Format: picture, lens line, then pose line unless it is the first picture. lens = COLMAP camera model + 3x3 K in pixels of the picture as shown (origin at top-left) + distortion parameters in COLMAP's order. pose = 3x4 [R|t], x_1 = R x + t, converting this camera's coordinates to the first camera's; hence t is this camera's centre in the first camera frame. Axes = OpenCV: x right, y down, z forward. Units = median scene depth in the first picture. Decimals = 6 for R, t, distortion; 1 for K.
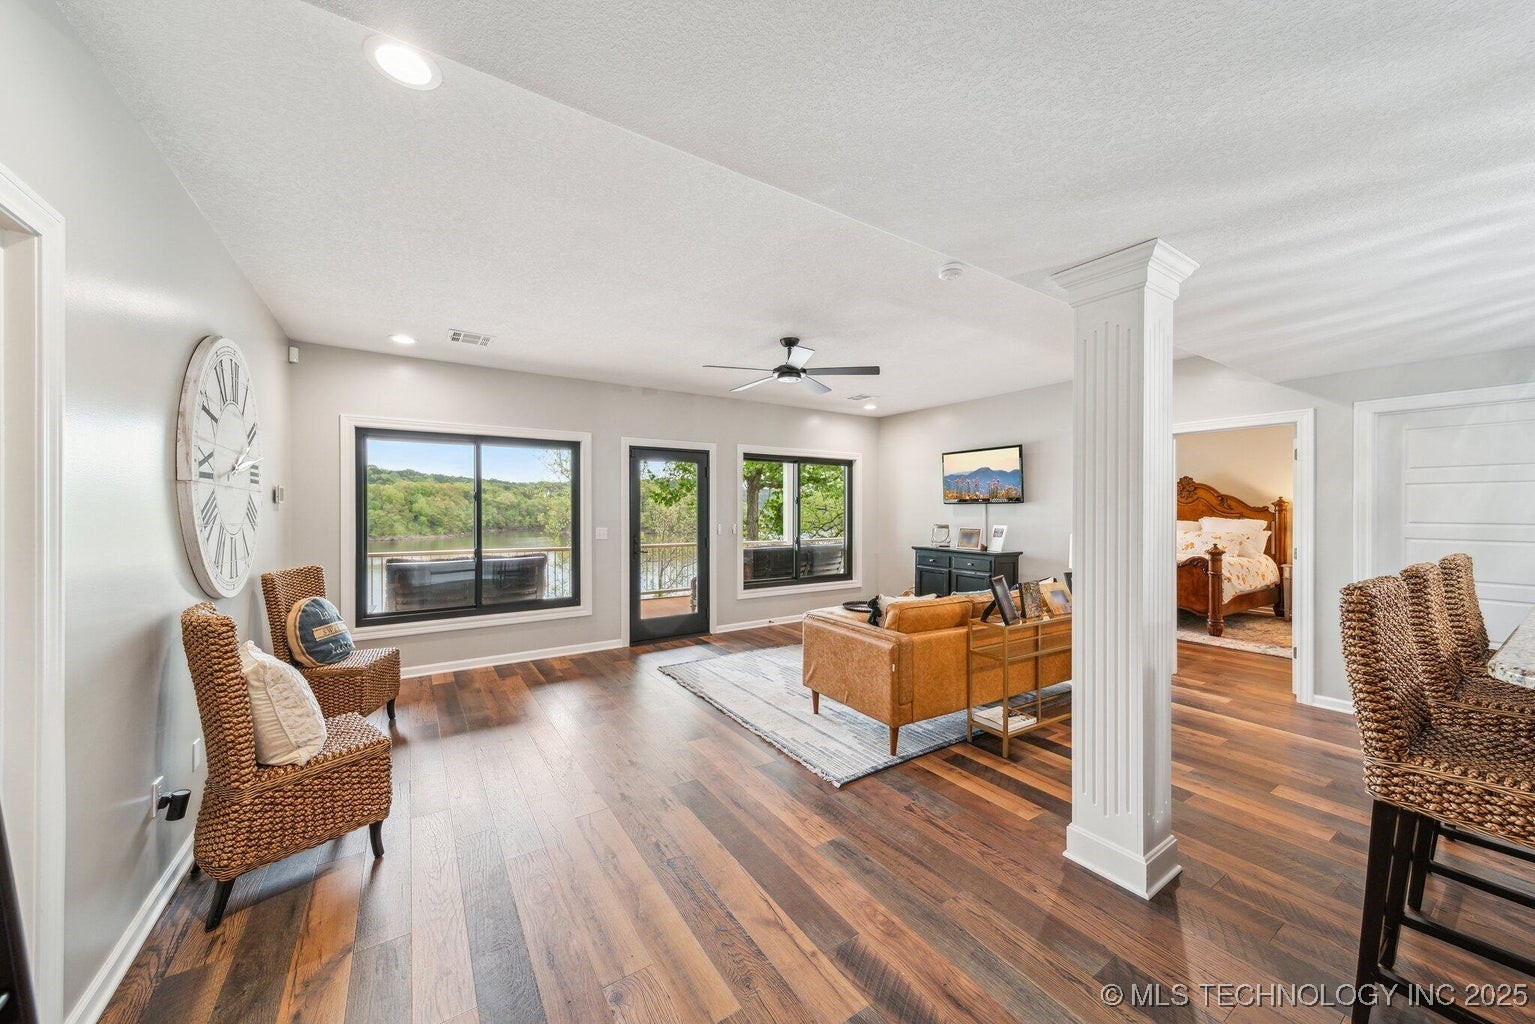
lens RADIAL K [[537.2, 0, 760.7], [0, 537.2, 512.0], [0, 0, 1]] dist [0.003274, -0.000392]
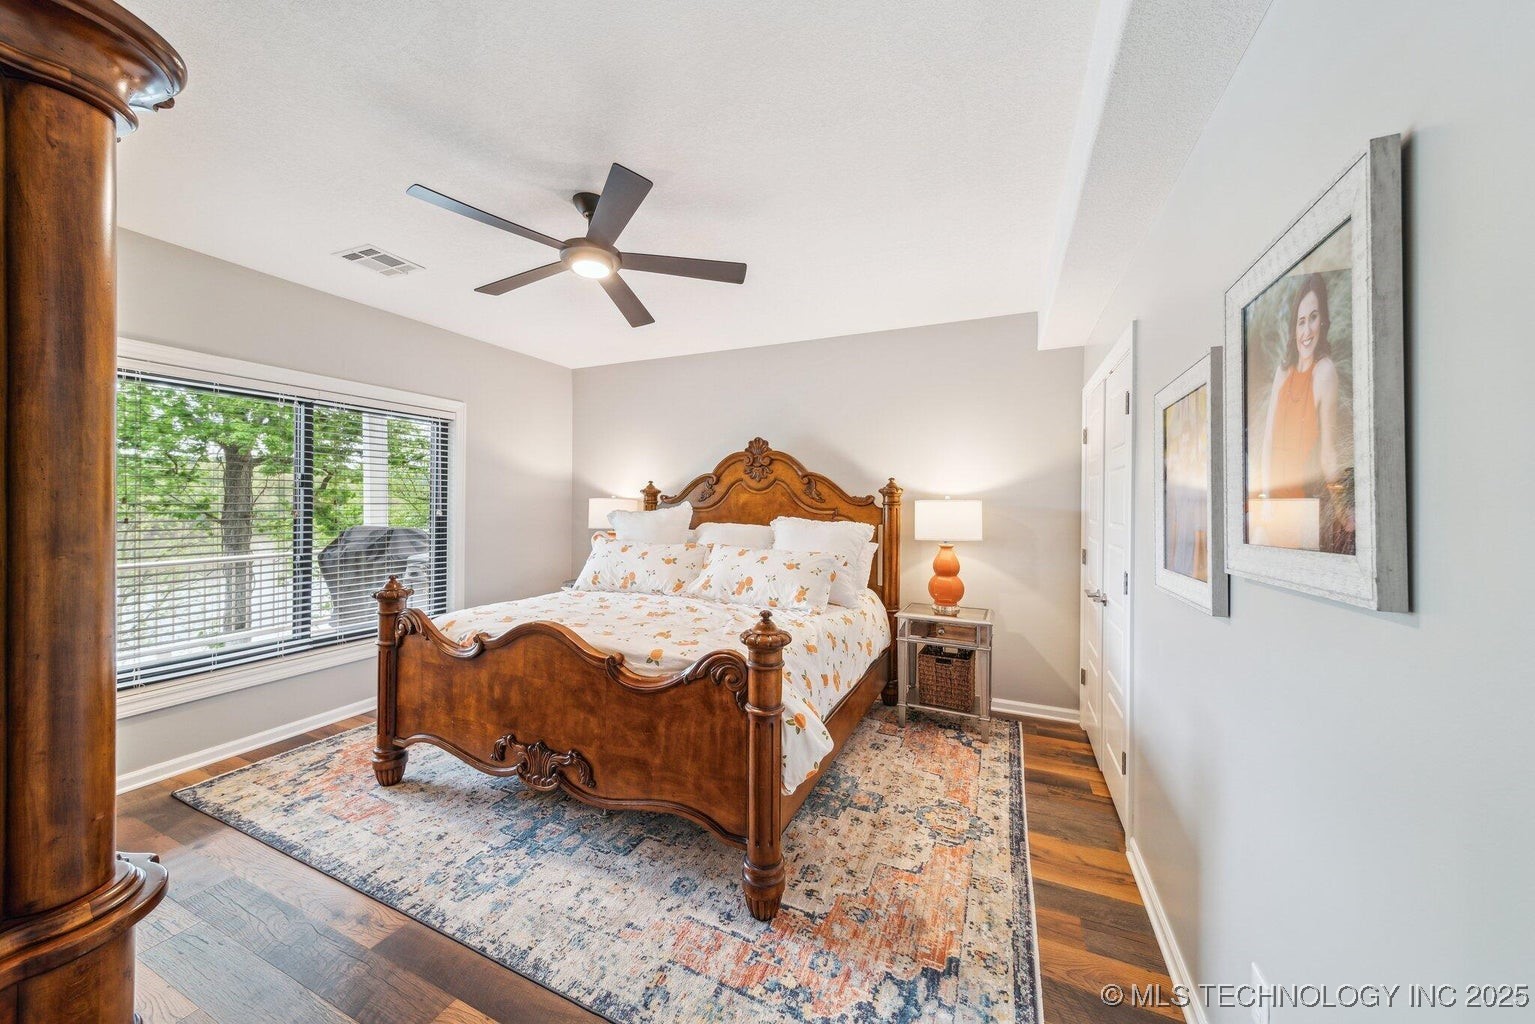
lens RADIAL K [[537.2, 0, 762.7], [0, 537.2, 506.7], [0, 0, 1]] dist [0.003274, -0.000392]
pose [[0.834283, 0.004268, 0.551320, 0.567562], [-0.008196, 0.999956, 0.004662, -0.001762], [-0.551276, -0.008409, 0.834281, 0.628151]]
